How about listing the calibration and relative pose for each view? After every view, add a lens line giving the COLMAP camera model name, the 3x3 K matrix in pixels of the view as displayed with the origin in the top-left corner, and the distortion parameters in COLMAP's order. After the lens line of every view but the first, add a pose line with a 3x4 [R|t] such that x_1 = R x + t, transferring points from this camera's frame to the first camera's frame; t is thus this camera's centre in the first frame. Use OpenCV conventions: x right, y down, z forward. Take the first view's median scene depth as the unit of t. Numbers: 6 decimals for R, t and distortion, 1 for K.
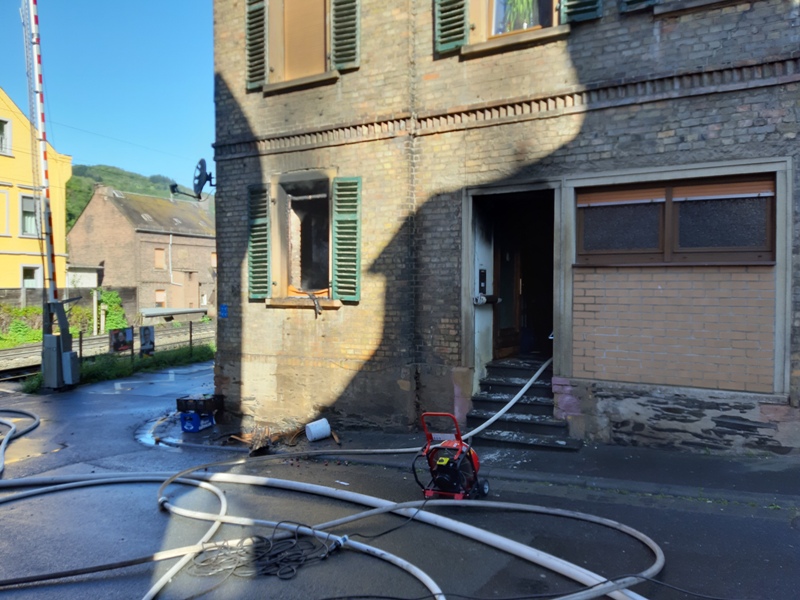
lens RADIAL K [[620.8, 0, 407.1], [0, 620.8, 302.7], [0, 0, 1]] dist [0.034783, -0.075515]
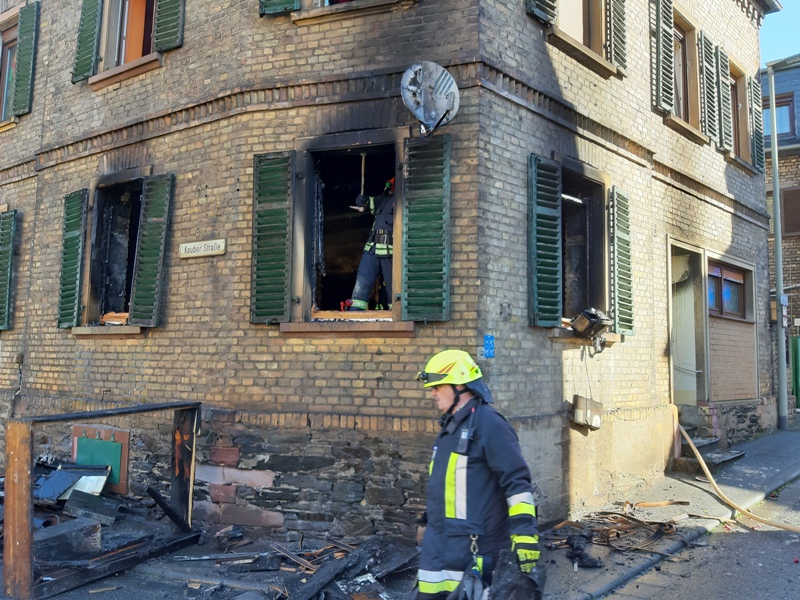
lens RADIAL K [[620.8, 0, 397.6], [0, 620.8, 300.7], [0, 0, 1]] dist [0.034783, -0.075515]
pose [[0.319087, 0.097812, 0.942664, -0.976847], [0.007574, 0.994365, -0.105741, 0.035754], [-0.947695, 0.040880, 0.316548, 1.017835]]
